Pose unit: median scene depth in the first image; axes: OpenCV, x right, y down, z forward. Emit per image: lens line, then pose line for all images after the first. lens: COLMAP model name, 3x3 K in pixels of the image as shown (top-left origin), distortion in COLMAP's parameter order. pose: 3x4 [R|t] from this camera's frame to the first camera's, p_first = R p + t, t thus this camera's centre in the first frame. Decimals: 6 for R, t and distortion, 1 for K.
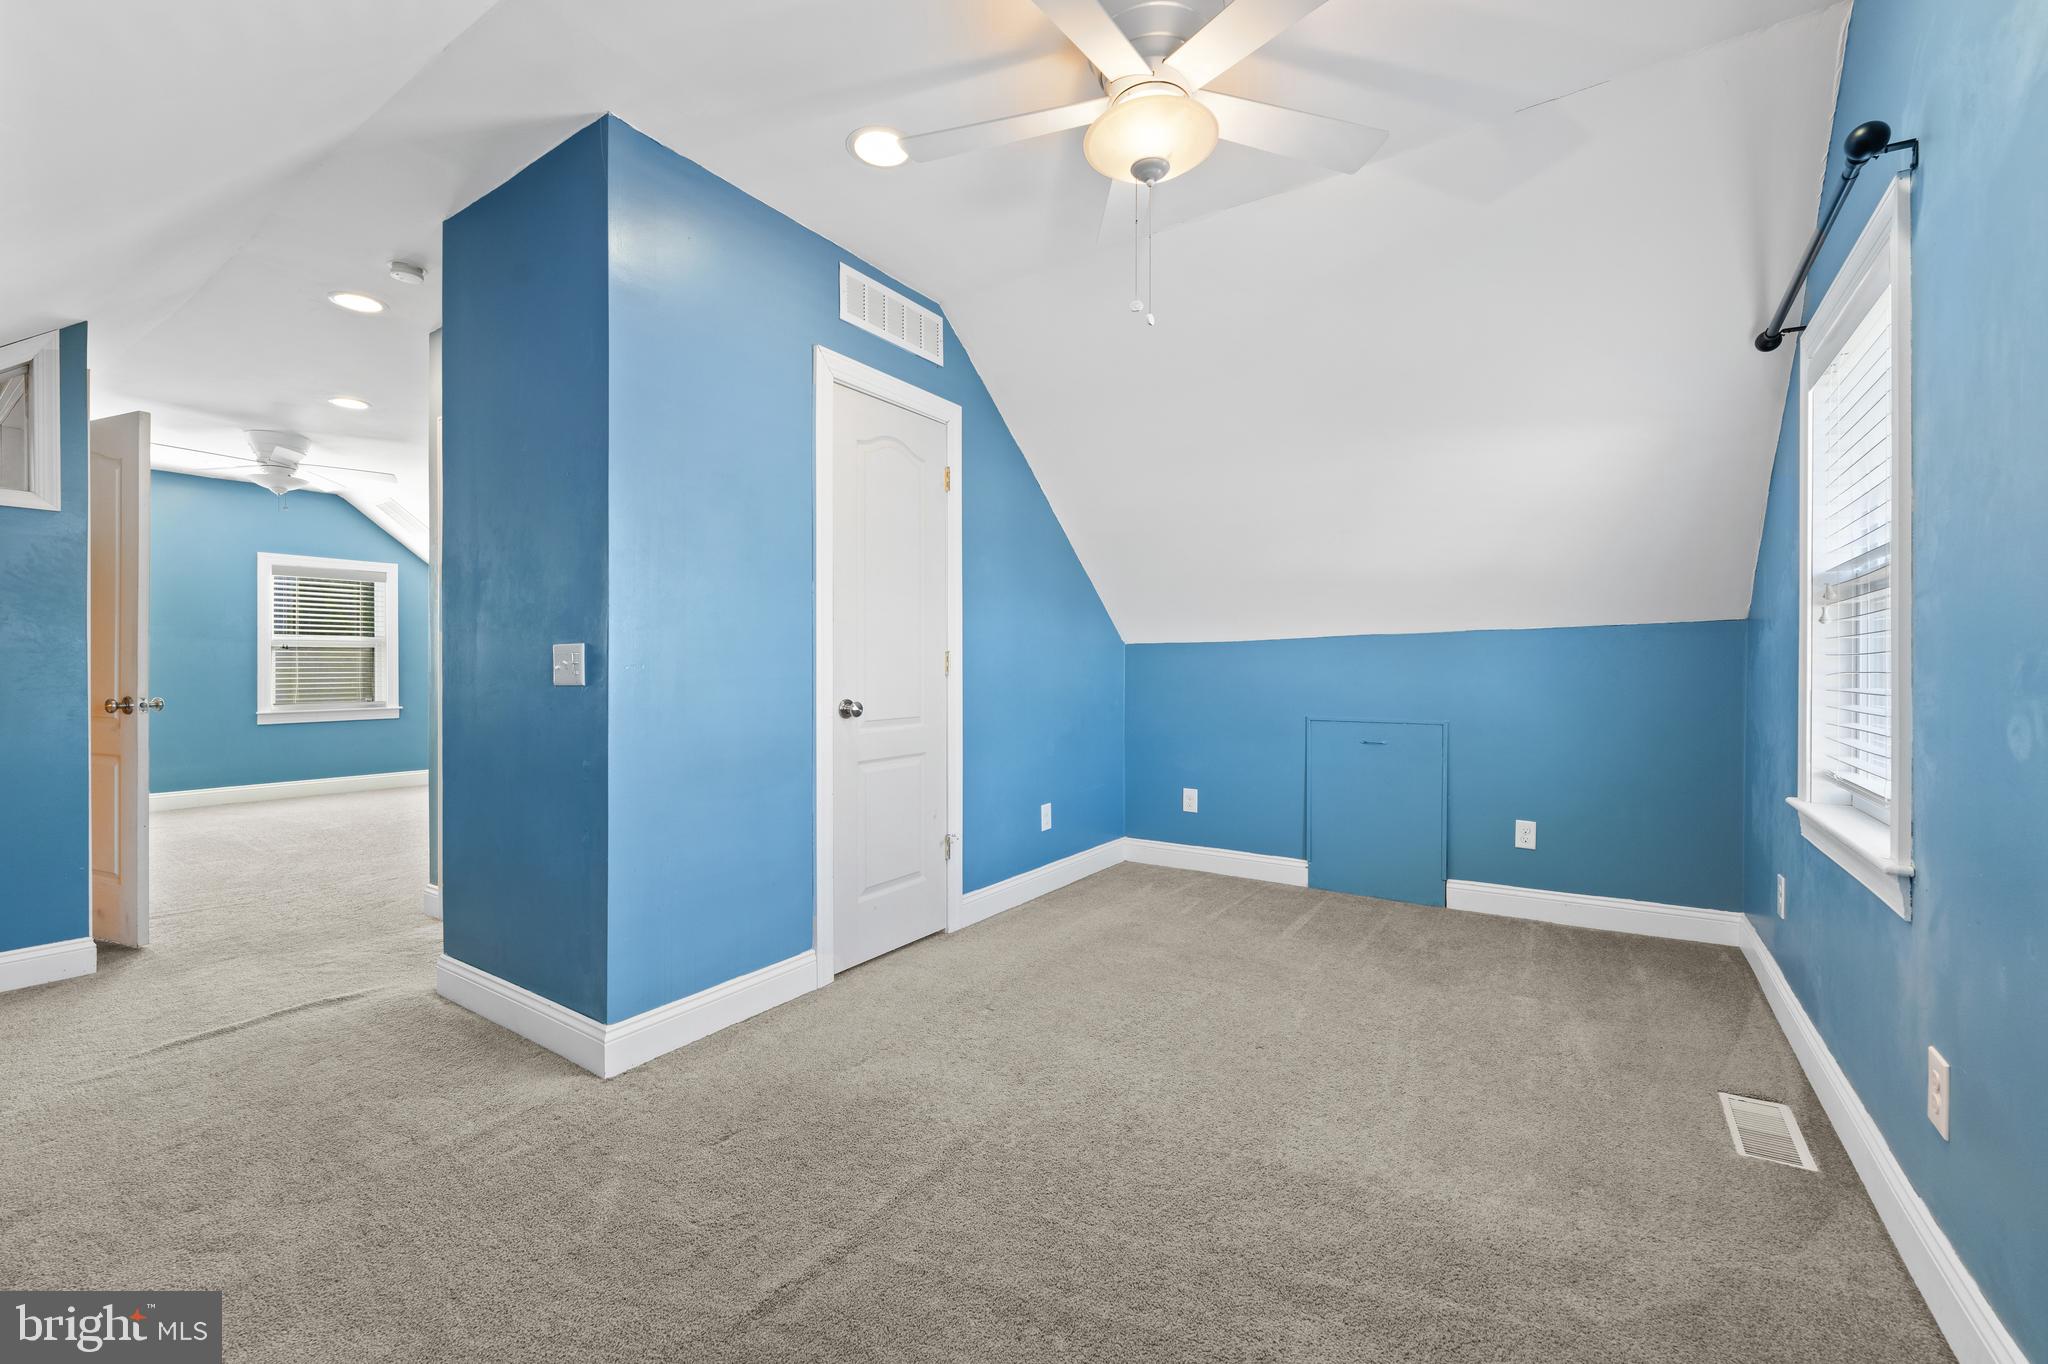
lens RADIAL K [[824.4, 0, 1020.5], [0, 824.4, 670.4], [0, 0, 1]] dist [0.002441, -0.000903]
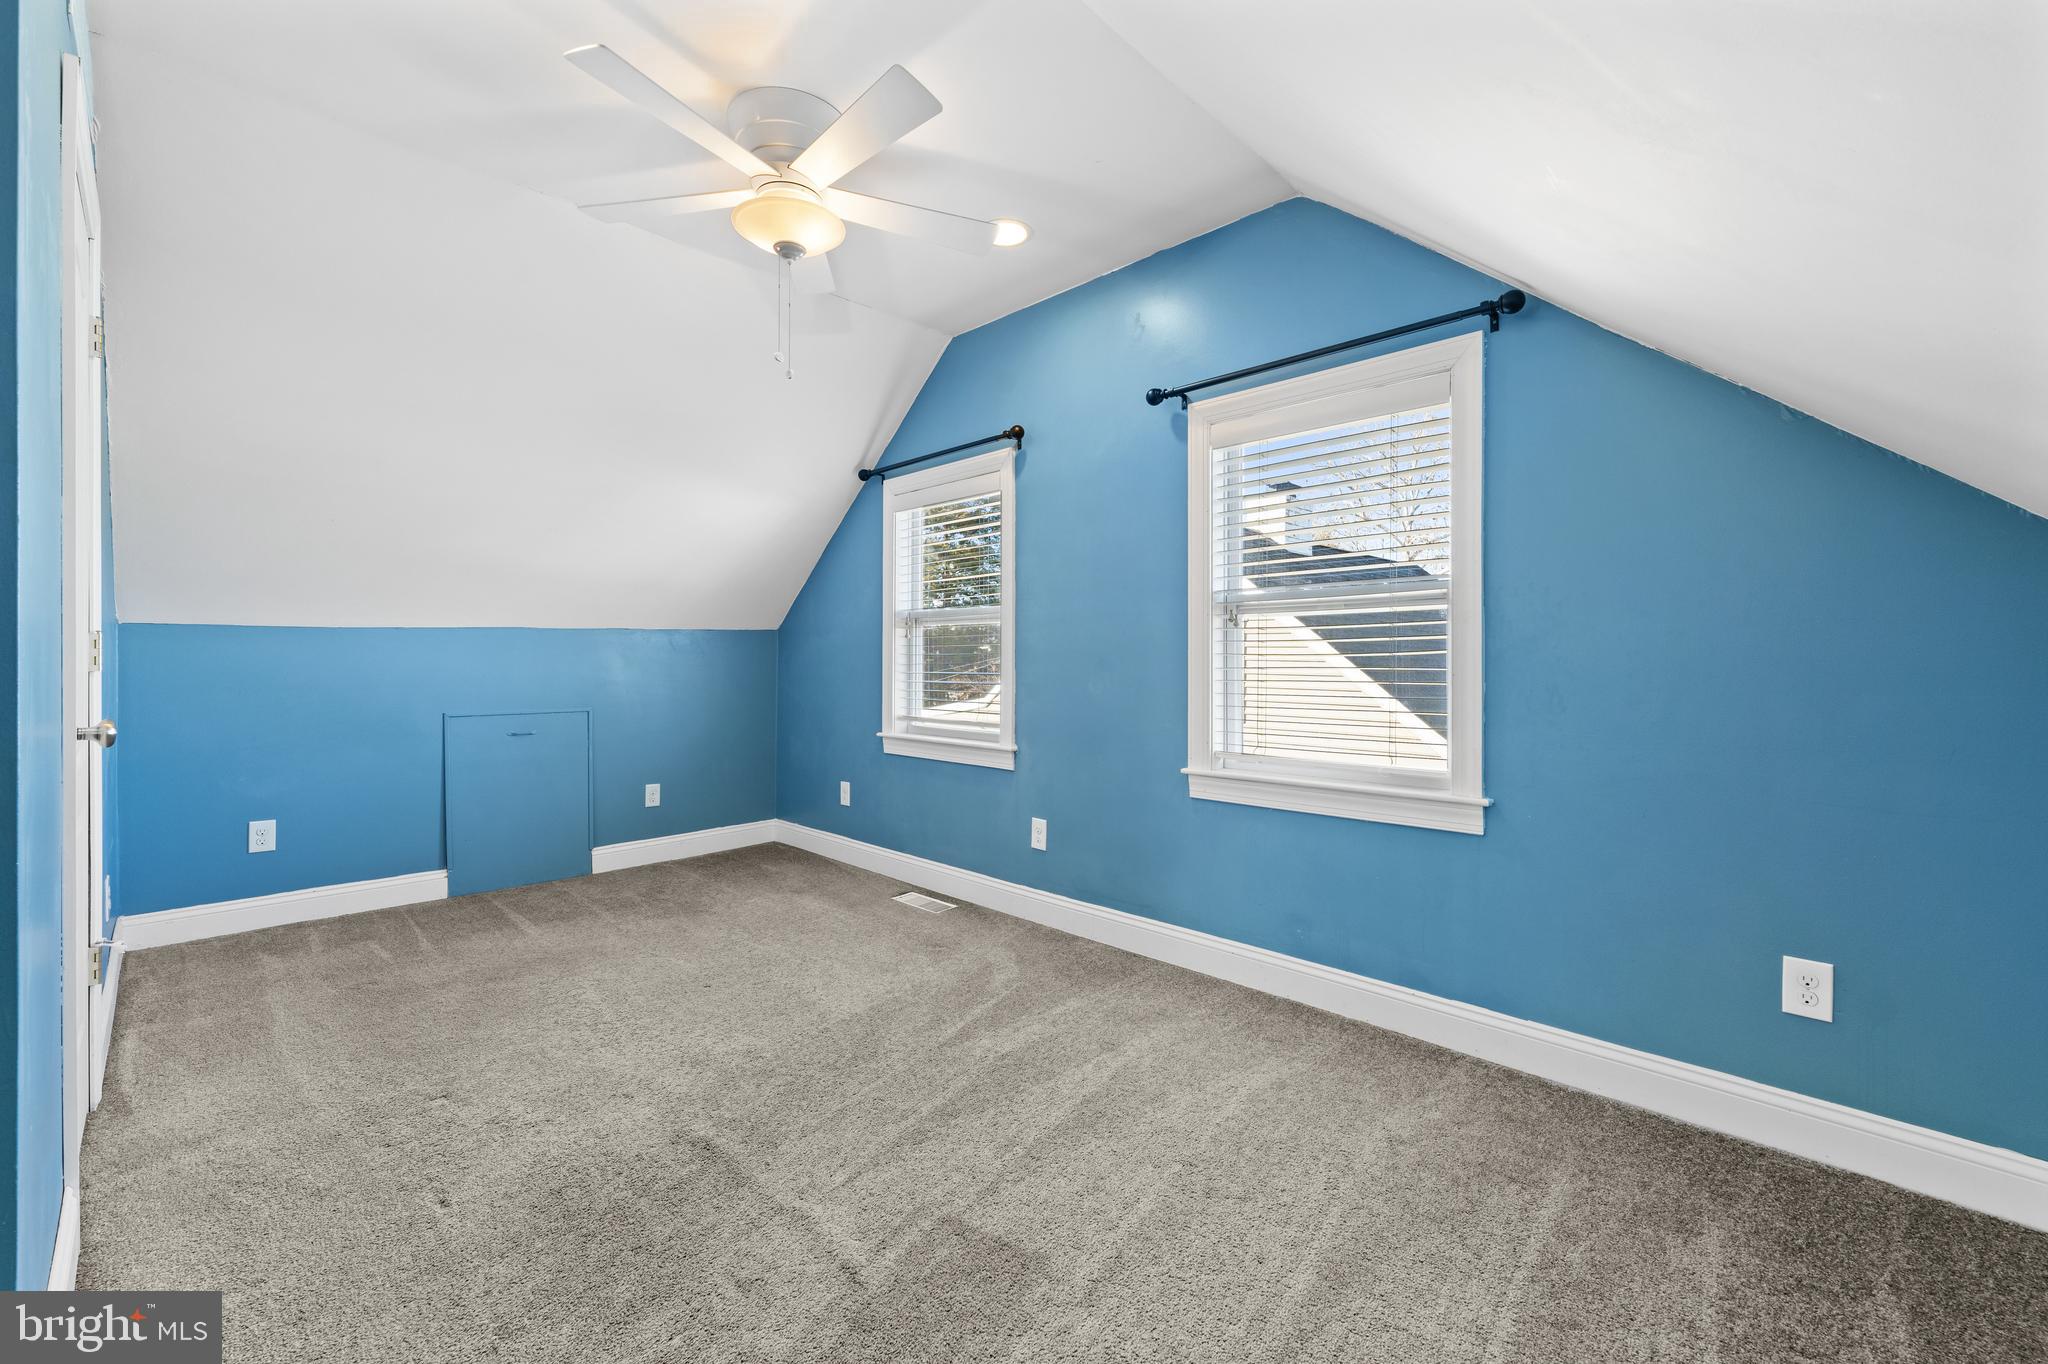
lens RADIAL K [[824.4, 0, 1032.9], [0, 824.4, 668.9], [0, 0, 1]] dist [0.002441, -0.000903]
pose [[0.181137, -0.007968, 0.983426, -0.593114], [-0.002107, 0.999962, 0.008490, -0.001809], [-0.983456, -0.003610, 0.181113, 0.260903]]
